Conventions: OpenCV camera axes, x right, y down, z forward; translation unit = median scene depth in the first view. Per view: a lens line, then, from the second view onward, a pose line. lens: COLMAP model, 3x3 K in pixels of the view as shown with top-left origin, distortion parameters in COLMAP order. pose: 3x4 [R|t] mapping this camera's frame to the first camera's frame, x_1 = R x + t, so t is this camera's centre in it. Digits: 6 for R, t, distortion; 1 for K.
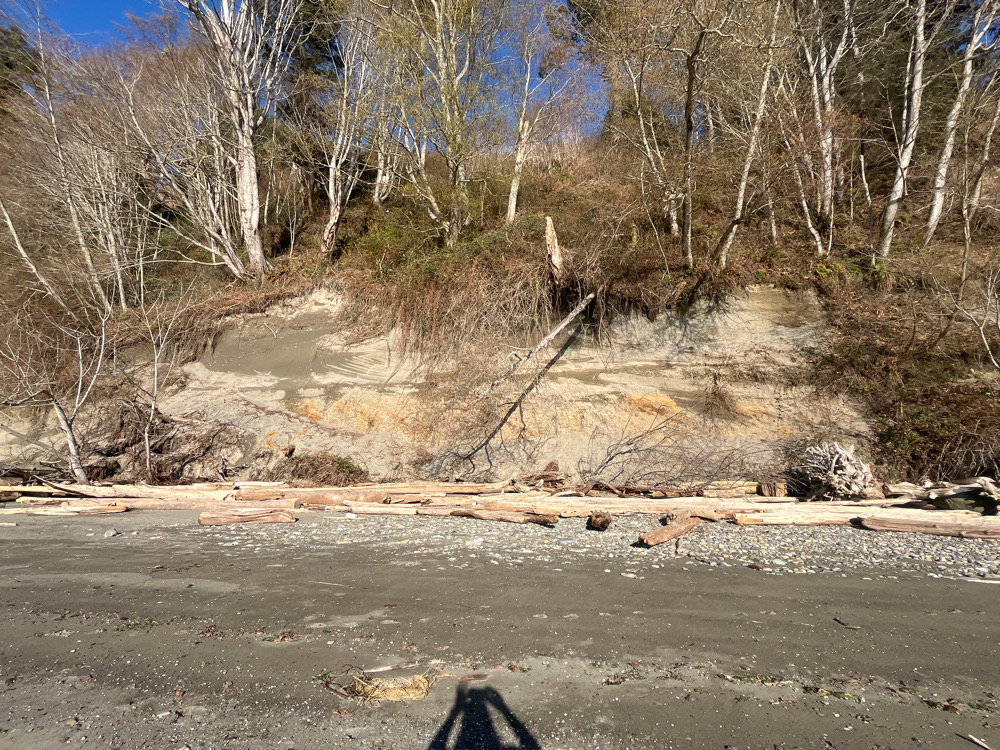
lens RADIAL K [[499.3, 0, 502.3], [0, 499.3, 379.3], [0, 0, 1]] dist [-0.007908, 0.001875]
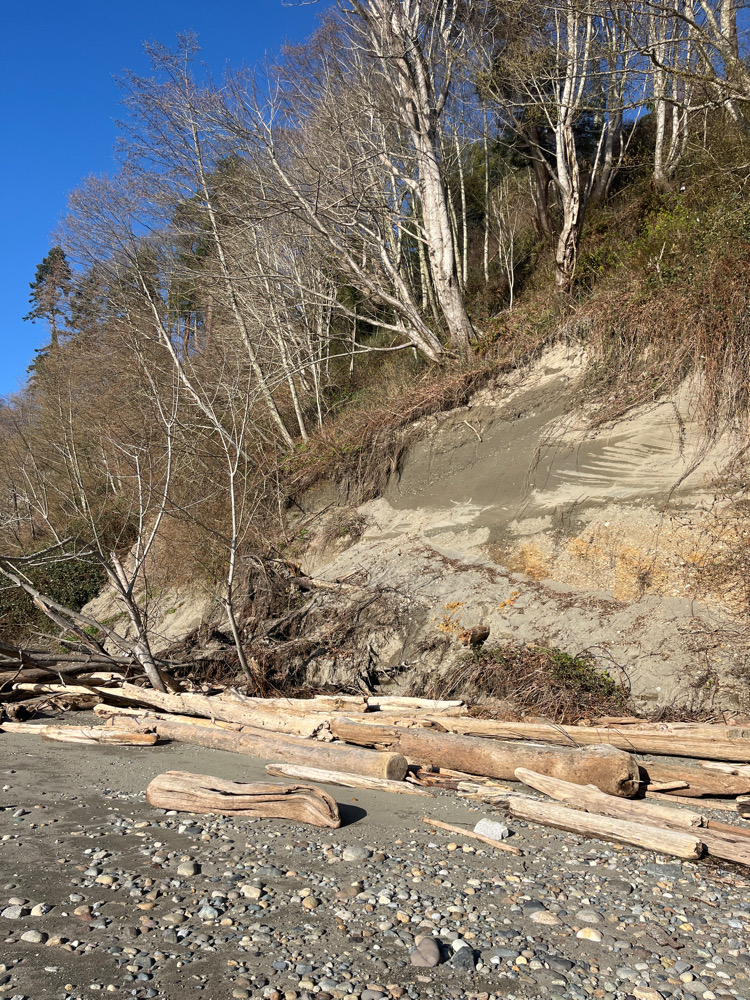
lens RADIAL K [[758.7, 0, 361.5], [0, 758.7, 500.3], [0, 0, 1]] dist [0.048800, -0.056866]
pose [[0.761222, -0.106955, -0.639610, -0.008300], [0.079590, 0.994258, -0.071535, 0.047595], [0.643588, 0.003547, 0.765364, 0.314681]]
